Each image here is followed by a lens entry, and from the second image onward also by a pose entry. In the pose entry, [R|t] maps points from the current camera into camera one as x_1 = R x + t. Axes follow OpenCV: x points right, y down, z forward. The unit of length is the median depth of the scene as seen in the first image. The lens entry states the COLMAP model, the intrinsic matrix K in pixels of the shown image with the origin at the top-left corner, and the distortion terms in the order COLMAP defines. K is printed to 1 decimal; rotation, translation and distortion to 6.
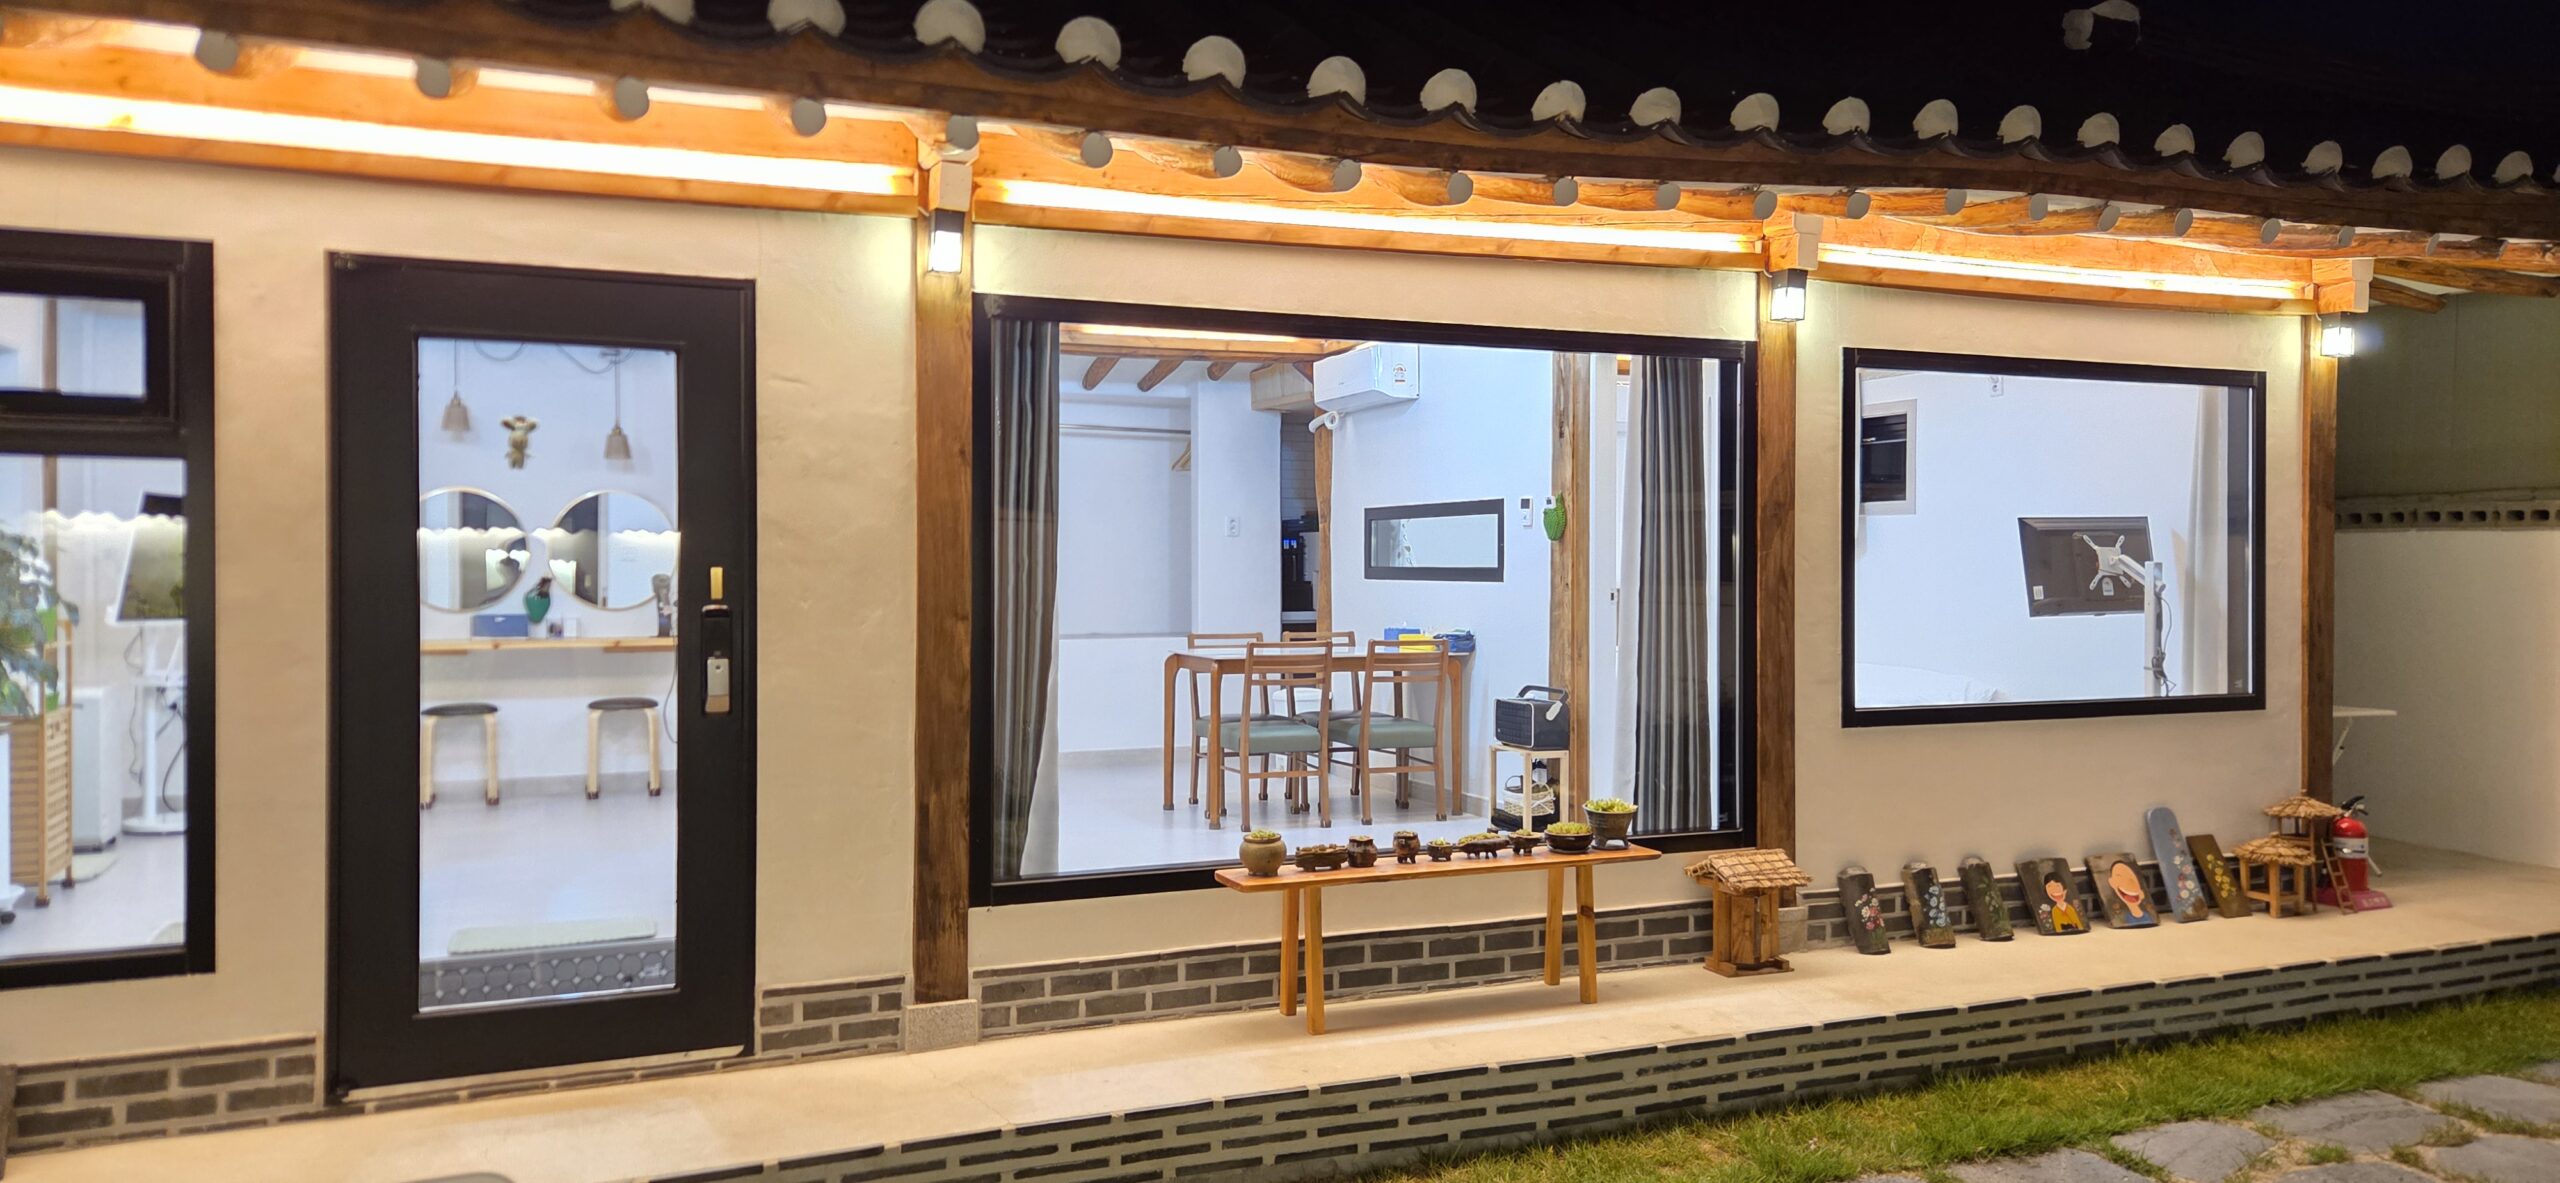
lens RADIAL K [[1719.6, 0, 1280.2], [0, 1719.6, 552.9], [0, 0, 1]] dist [0.061709, -0.041245]
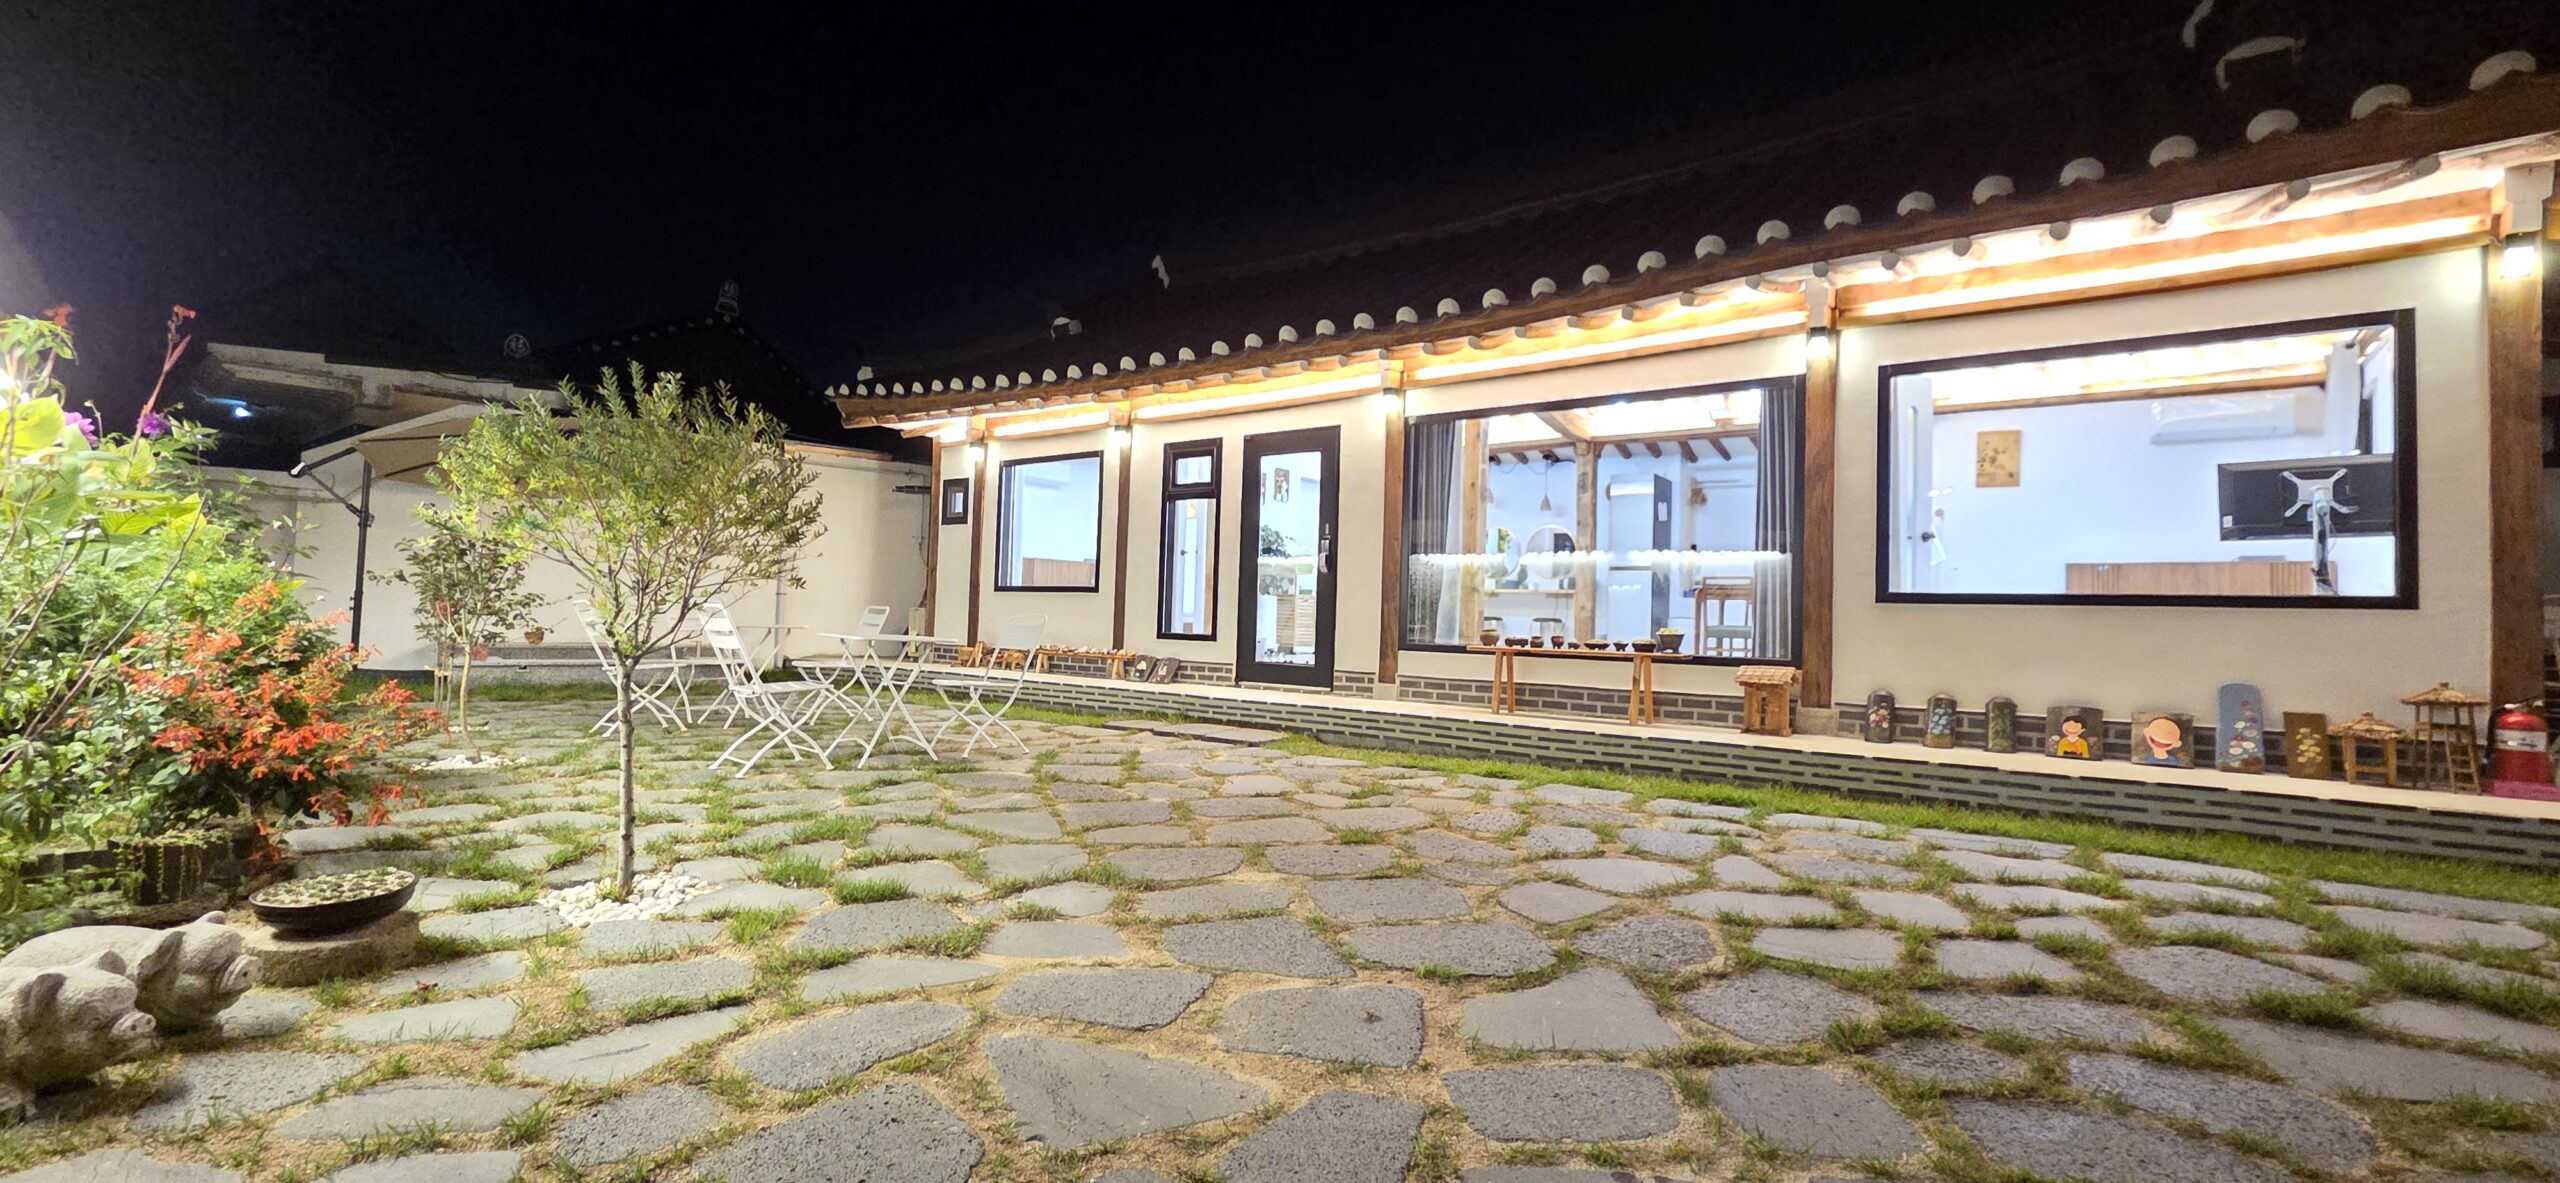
lens RADIAL K [[1050.4, 0, 1293.8], [0, 1050.4, 576.6], [0, 0, 1]] dist [-0.000730, 0.002930]
pose [[0.494642, -0.019024, -0.868889, 0.905587], [-0.022330, 0.999152, -0.034588, 0.122831], [0.868810, 0.036511, 0.493798, 0.059432]]
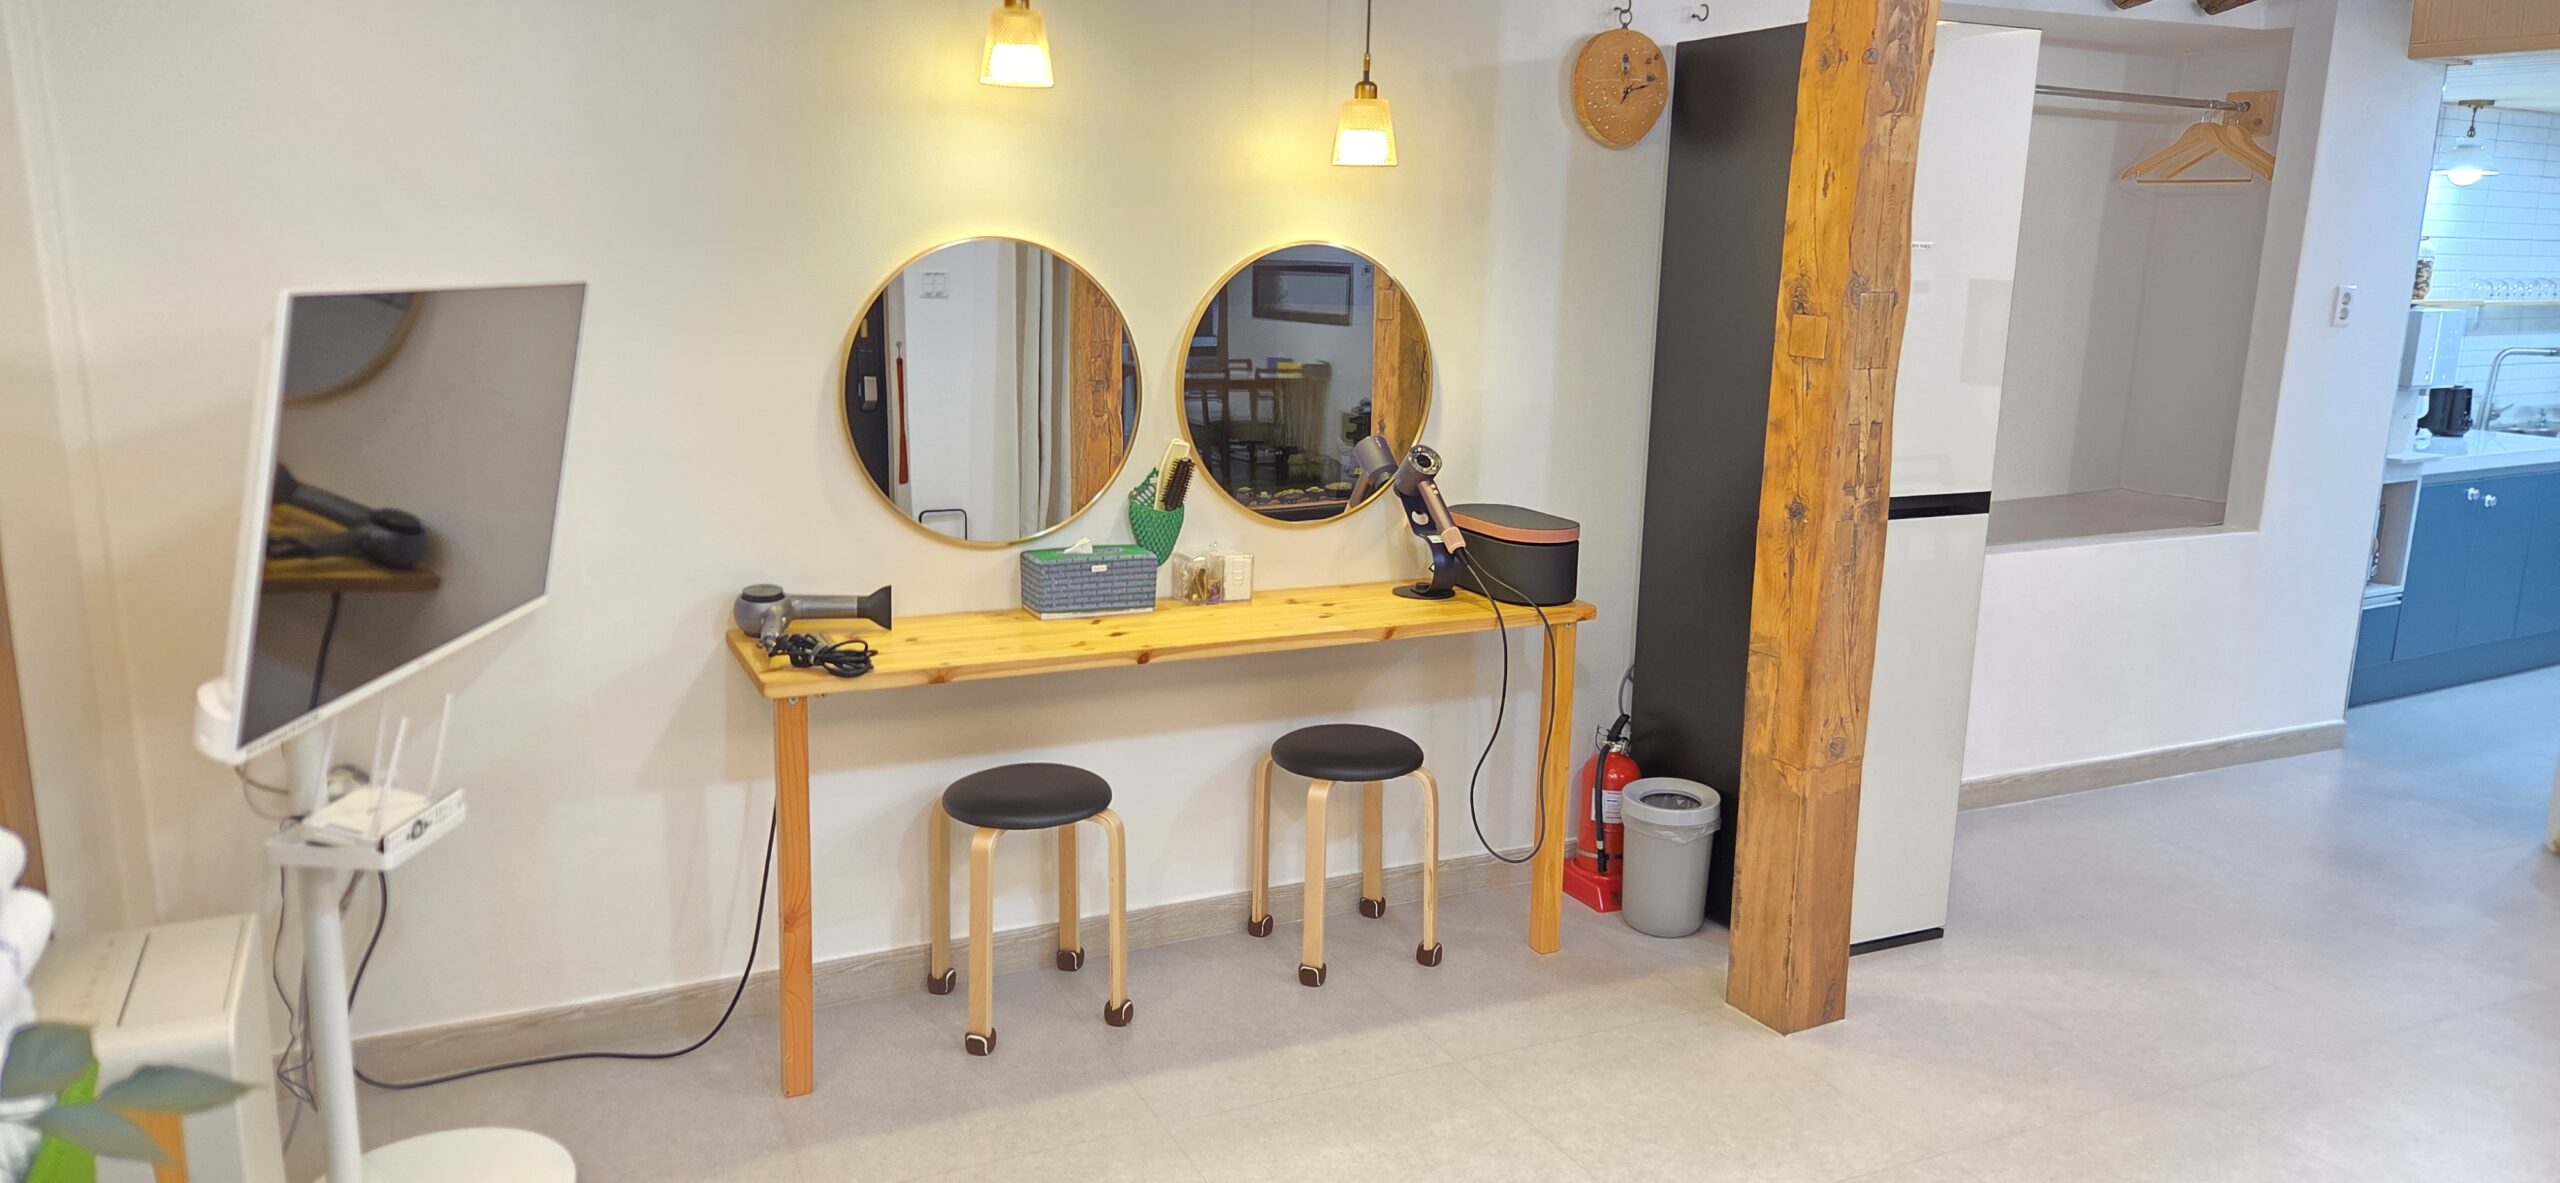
lens RADIAL K [[1719.6, 0, 1273.9], [0, 1719.6, 651.8], [0, 0, 1]] dist [0.061709, -0.041245]
pose [[0.999136, 0.008454, 0.040686, -0.588728], [-0.017014, 0.976485, 0.214915, -0.040501], [-0.037912, -0.215422, 0.975785, 0.836948]]
